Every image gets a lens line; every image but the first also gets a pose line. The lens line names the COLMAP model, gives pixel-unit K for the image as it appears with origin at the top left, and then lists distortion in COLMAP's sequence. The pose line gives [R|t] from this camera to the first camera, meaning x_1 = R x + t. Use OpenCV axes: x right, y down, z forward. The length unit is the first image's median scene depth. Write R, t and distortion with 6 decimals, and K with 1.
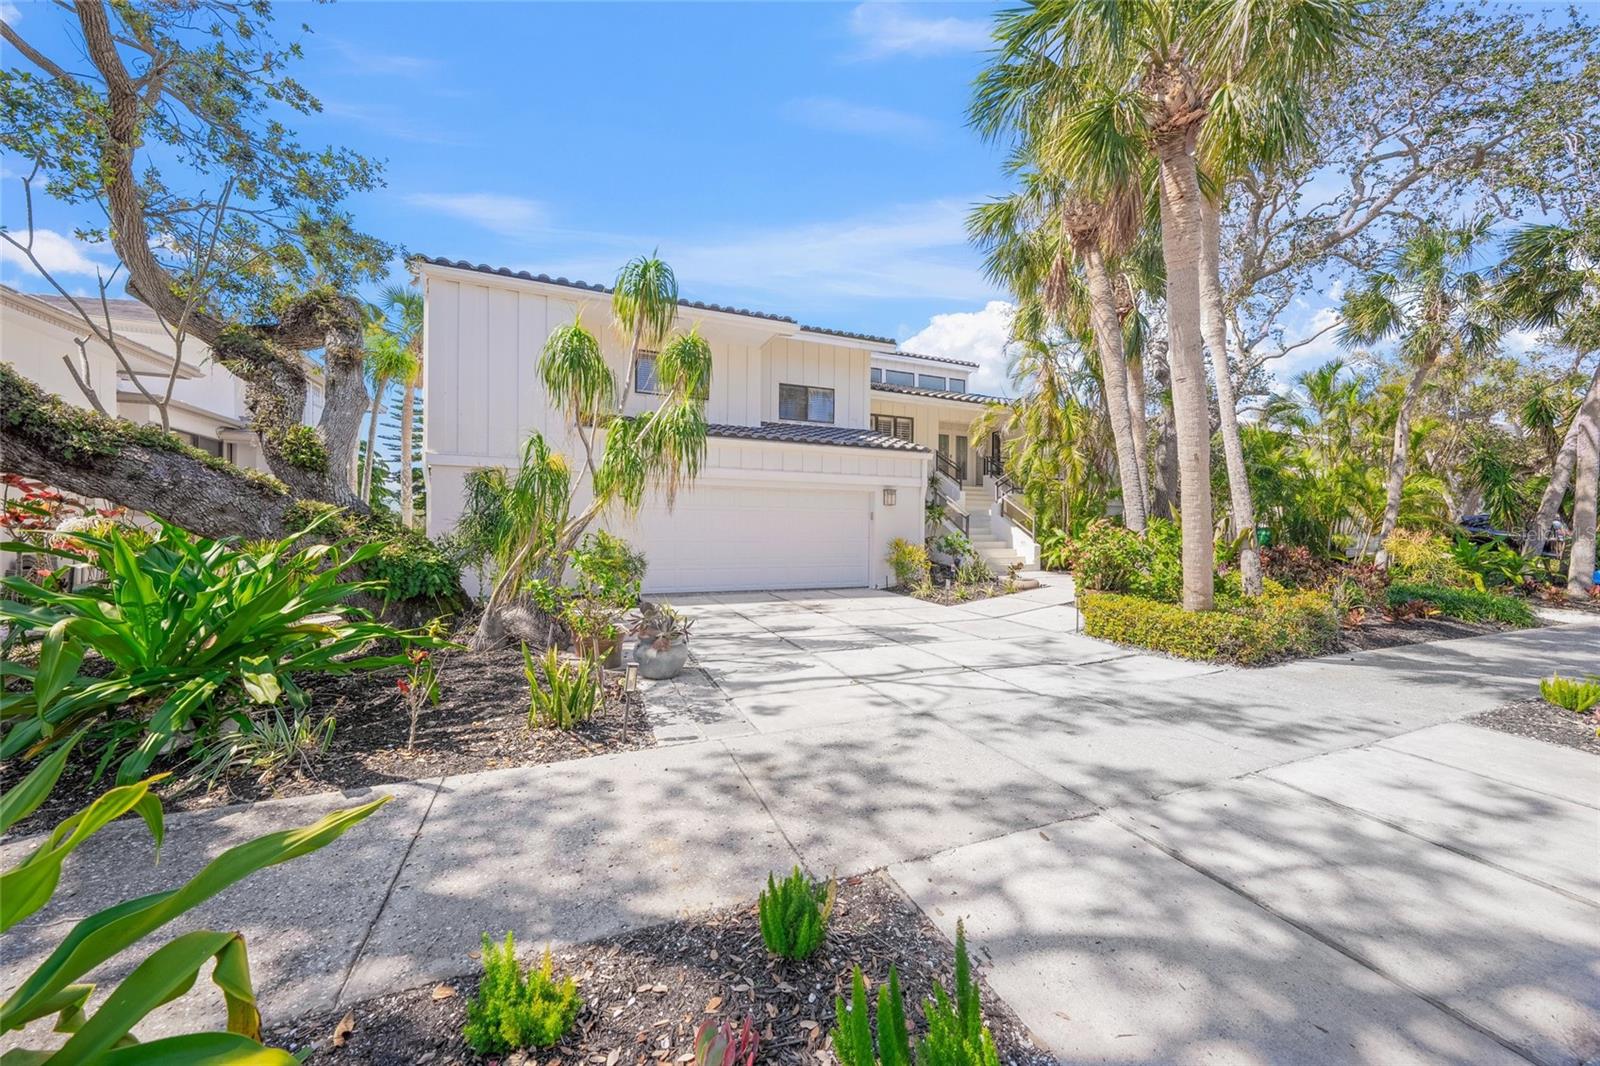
lens RADIAL K [[551.1, 0, 795.4], [0, 551.1, 532.1], [0, 0, 1]] dist [-0.001663, -0.000322]
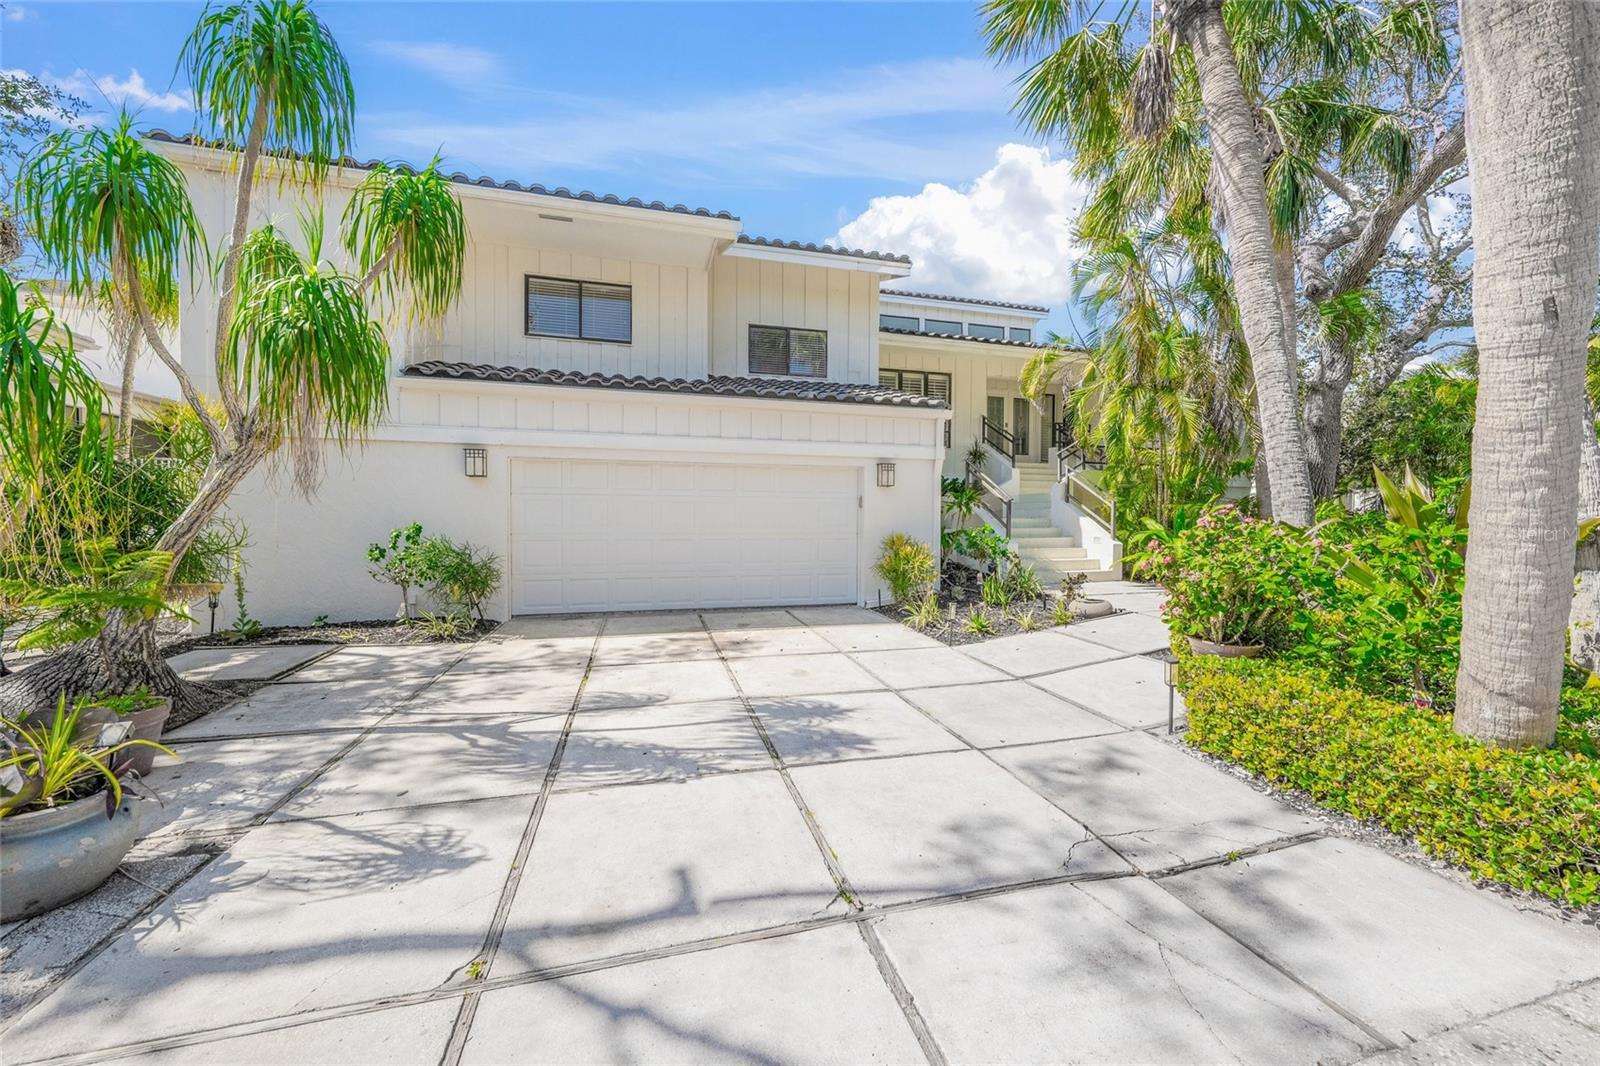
lens RADIAL K [[551.1, 0, 810.5], [0, 551.1, 531.7], [0, 0, 1]] dist [-0.001663, -0.000322]
pose [[0.992050, -0.001557, -0.125833, 0.152805], [0.003840, 0.999832, 0.017899, -0.004493], [0.125784, -0.018240, 0.991890, 0.284748]]
